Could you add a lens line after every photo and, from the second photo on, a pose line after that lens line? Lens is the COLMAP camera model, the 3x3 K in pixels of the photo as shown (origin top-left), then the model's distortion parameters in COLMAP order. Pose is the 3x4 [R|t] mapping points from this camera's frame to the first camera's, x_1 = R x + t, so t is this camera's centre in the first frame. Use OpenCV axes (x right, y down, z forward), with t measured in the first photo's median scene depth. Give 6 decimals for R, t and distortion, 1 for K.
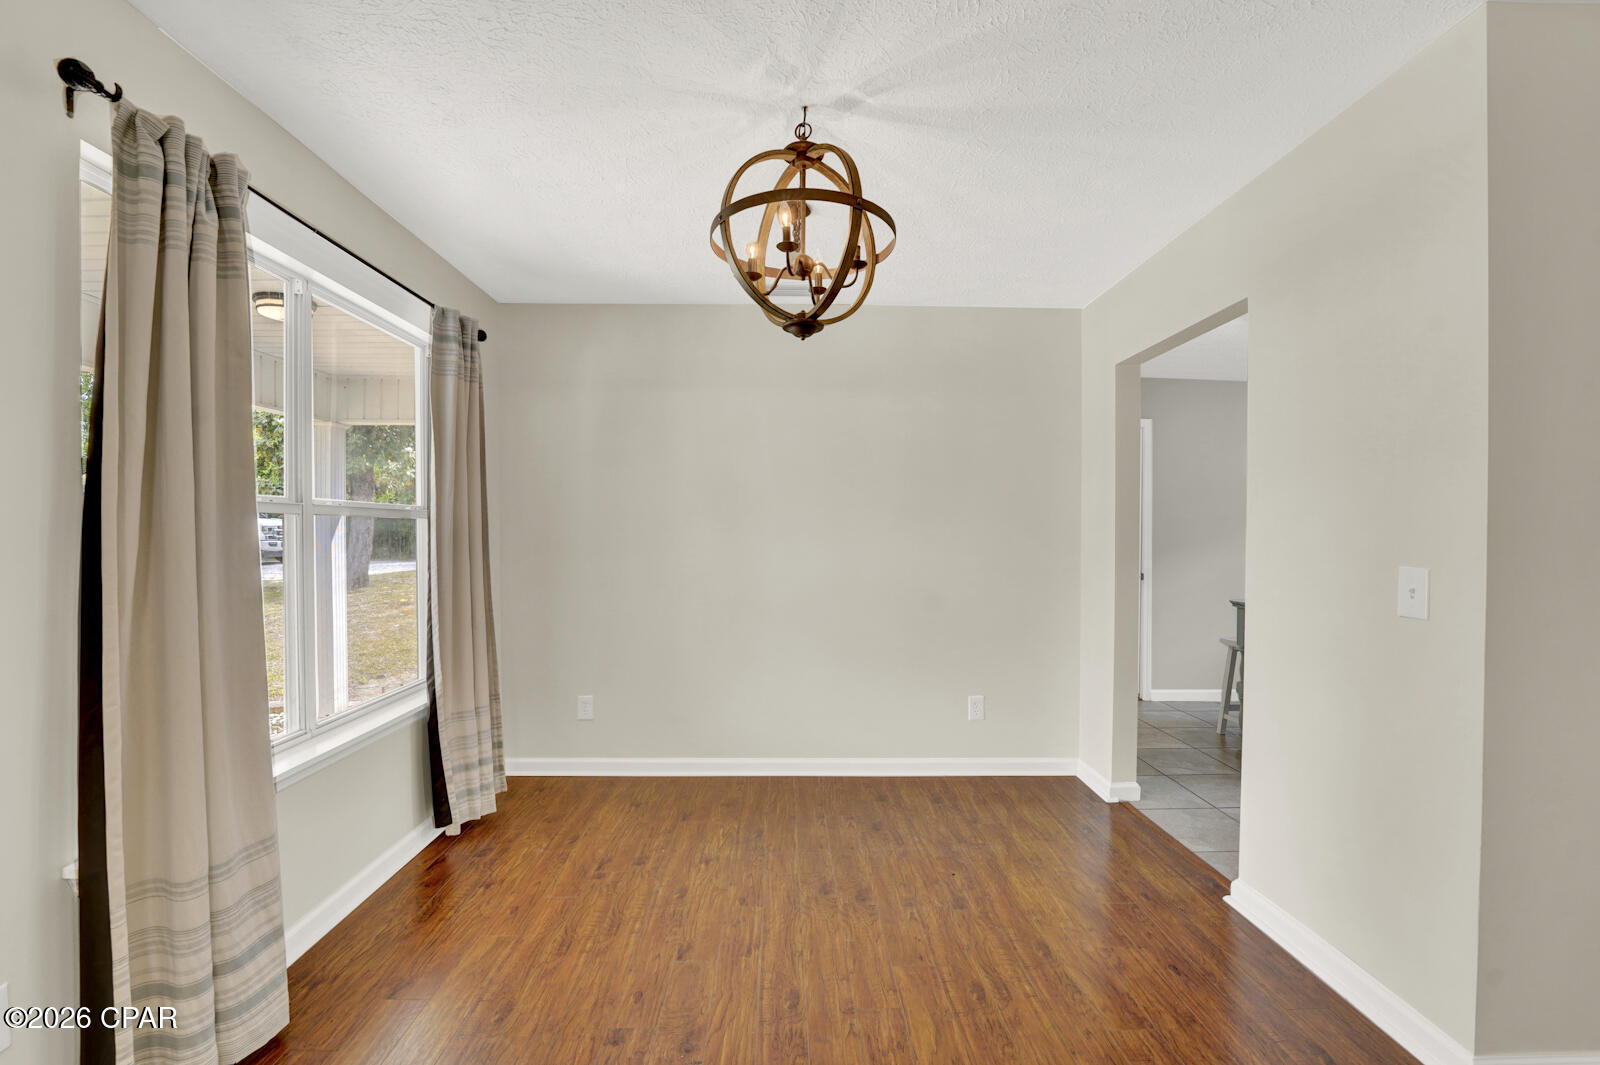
lens RADIAL K [[662.5, 0, 790.2], [0, 662.5, 538.5], [0, 0, 1]] dist [-0.030408, 0.004076]
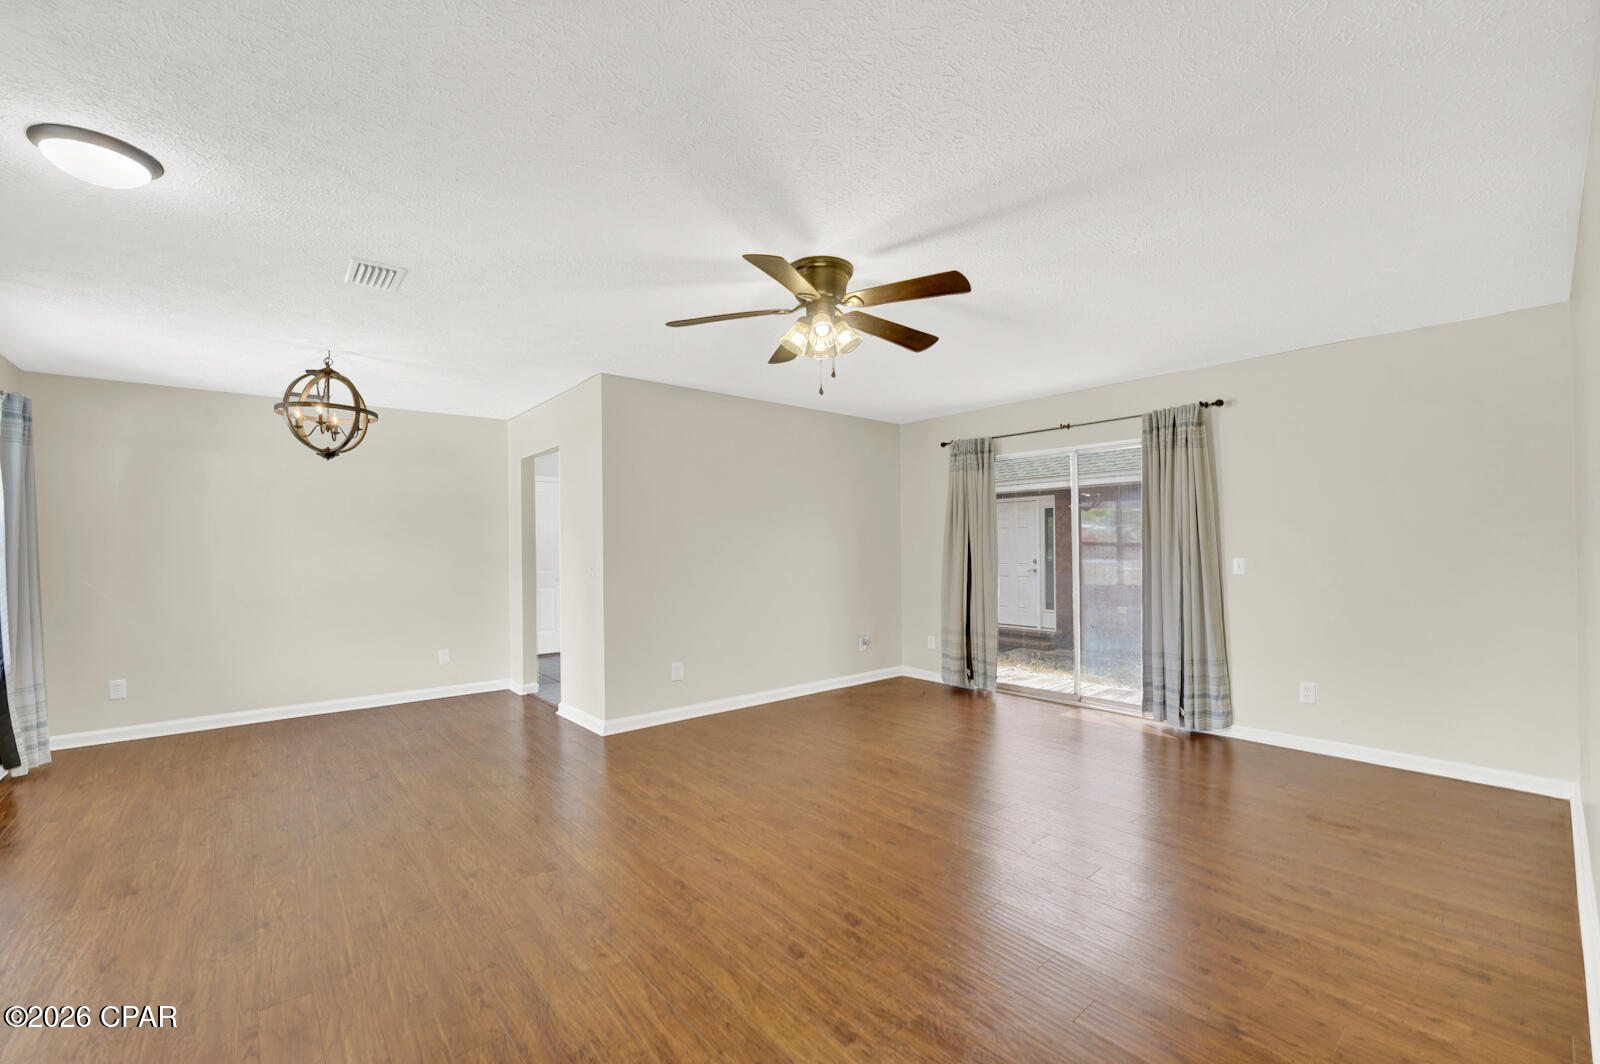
lens RADIAL K [[662.5, 0, 792.6], [0, 662.5, 536.1], [0, 0, 1]] dist [-0.030408, 0.004076]
pose [[0.773932, -0.003841, 0.633257, -0.107792], [0.021502, 0.999564, -0.020217, 0.012007], [-0.632904, 0.029263, 0.773677, -1.087358]]
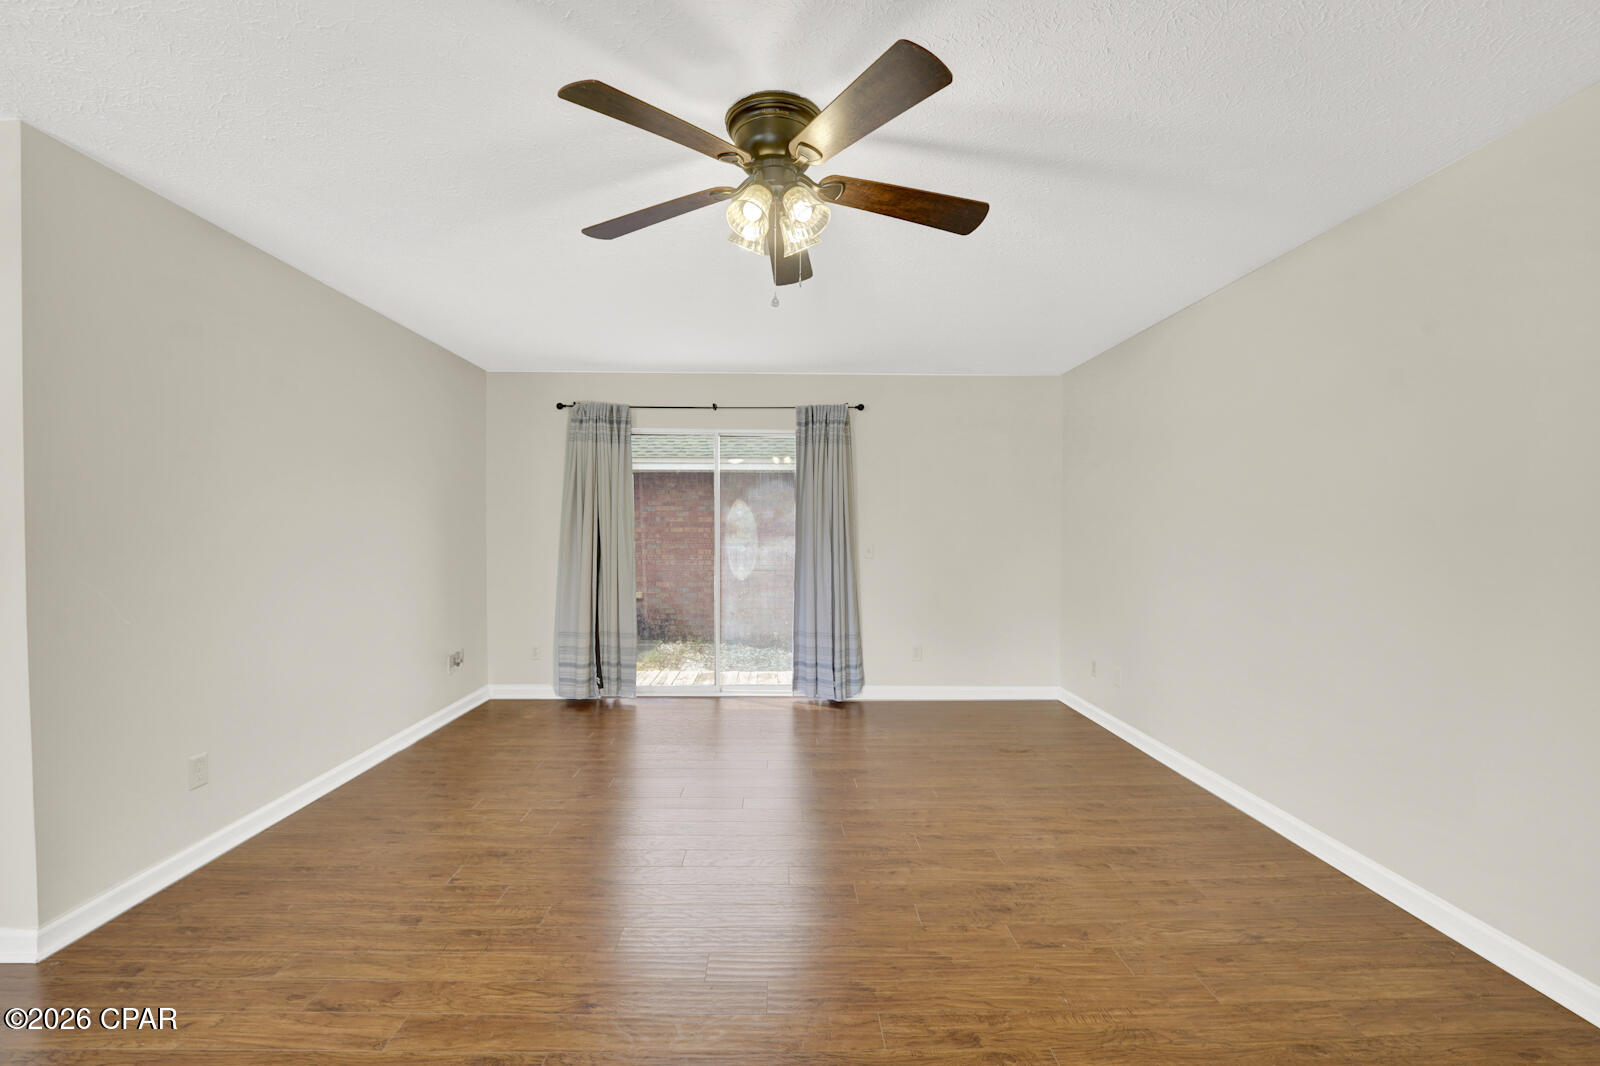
lens RADIAL K [[661.8, 0, 793.4], [0, 661.8, 540.6], [0, 0, 1]] dist [-0.025620, 0.001914]
pose [[-0.008458, -0.023143, 0.999696, -0.122036], [0.009078, 0.999689, 0.023220, 0.001560], [-0.999923, 0.009272, -0.008245, -0.301932]]
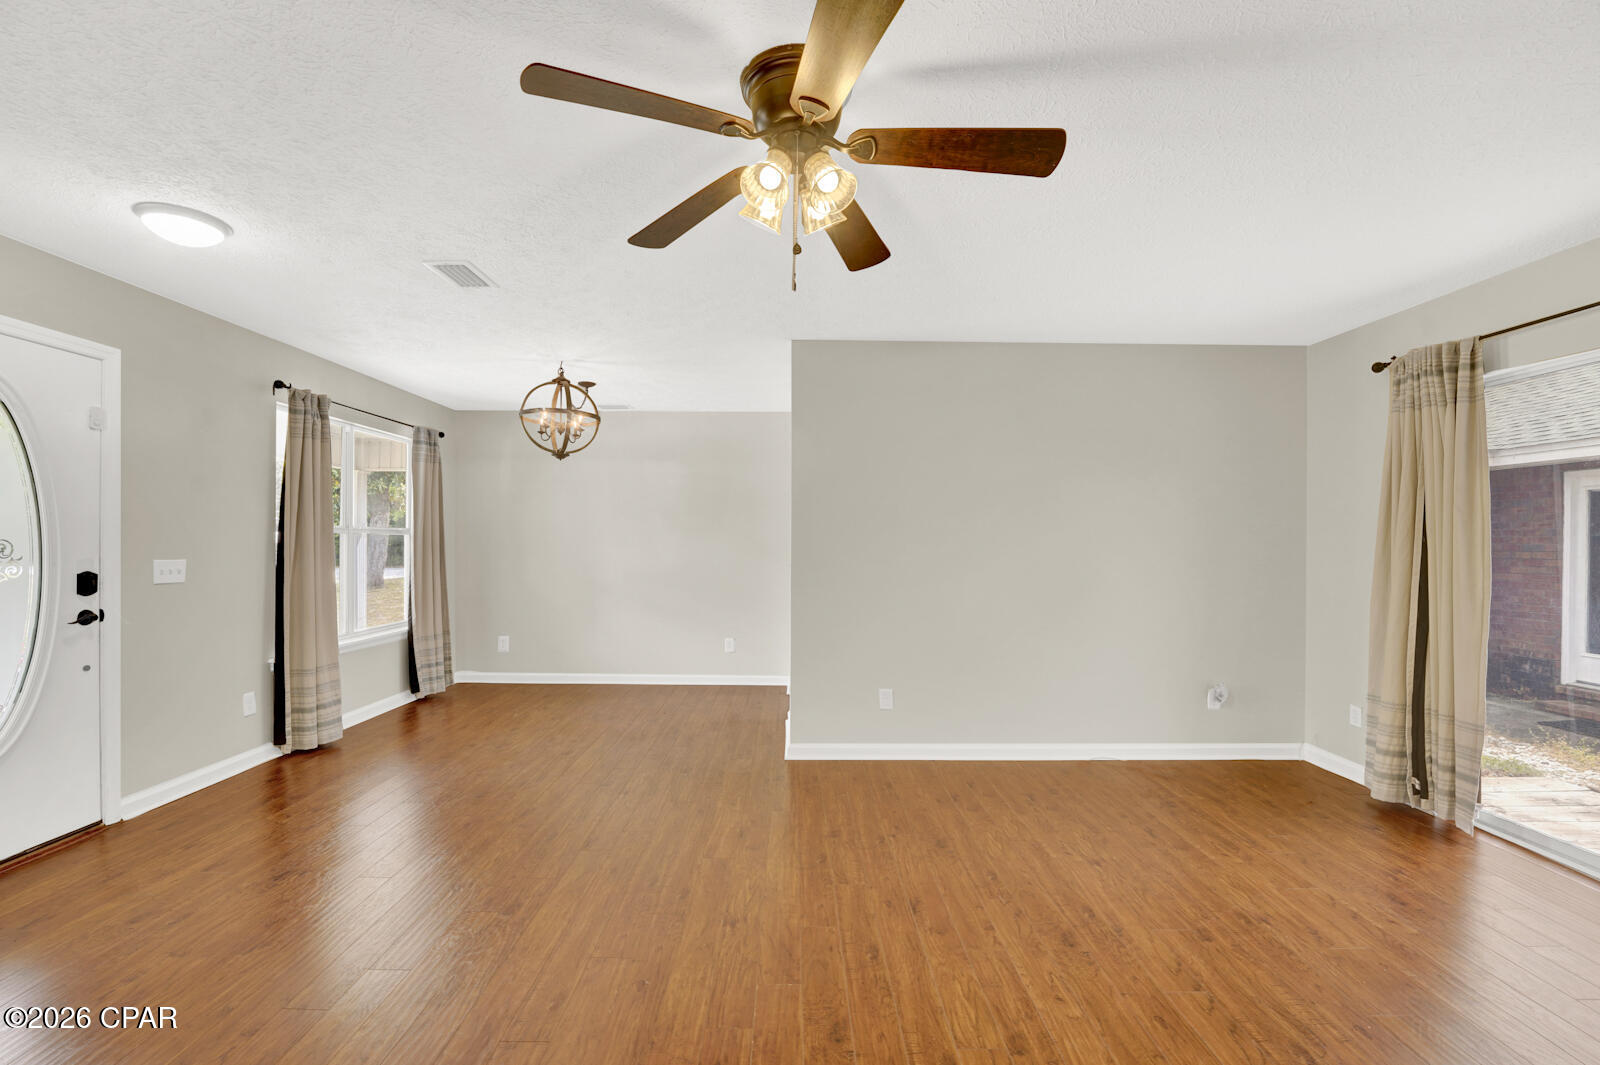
lens RADIAL K [[662.5, 0, 791.0], [0, 662.5, 537.1], [0, 0, 1]] dist [-0.030408, 0.004076]
pose [[0.999824, -0.000805, -0.018754, 0.620259], [0.000453, 0.999824, -0.018751, 0.013442], [0.018766, 0.018740, 0.999648, -0.931283]]
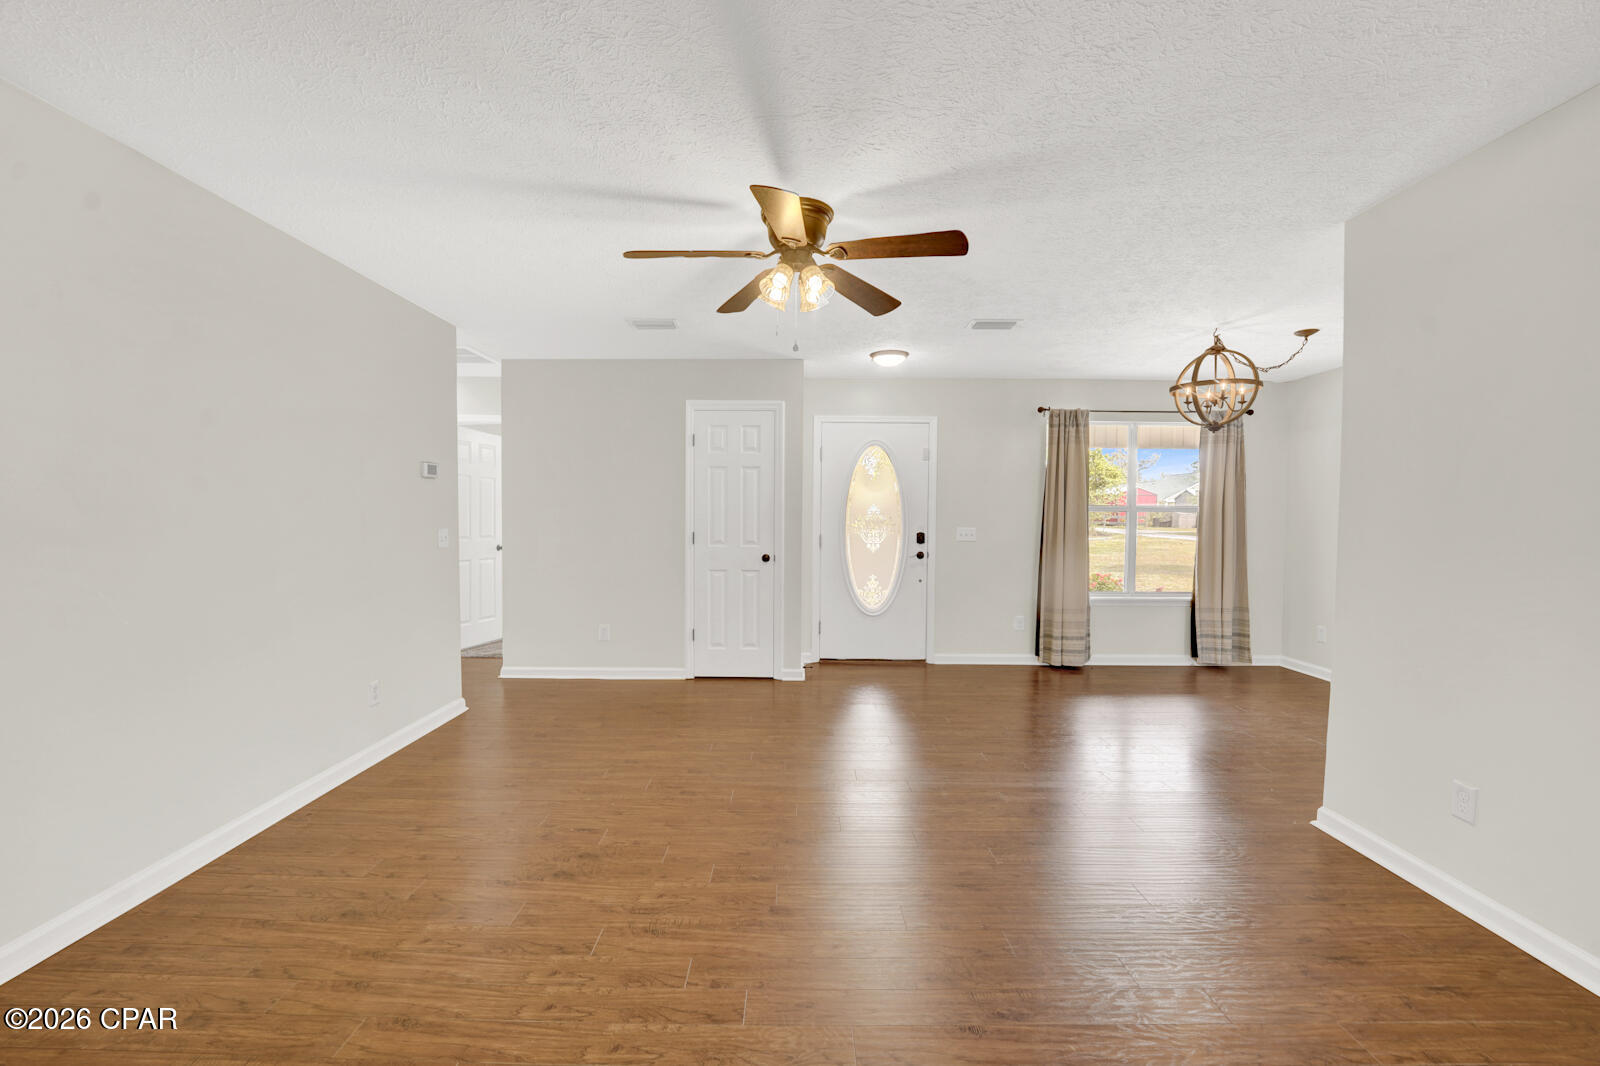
lens RADIAL K [[661.8, 0, 789.5], [0, 661.8, 539.3], [0, 0, 1]] dist [-0.025620, 0.001914]
pose [[-0.021993, 0.031669, -0.999256, 1.610143], [-0.018774, 0.999309, 0.032084, 0.012312], [0.999582, 0.019465, -0.021383, -0.274109]]
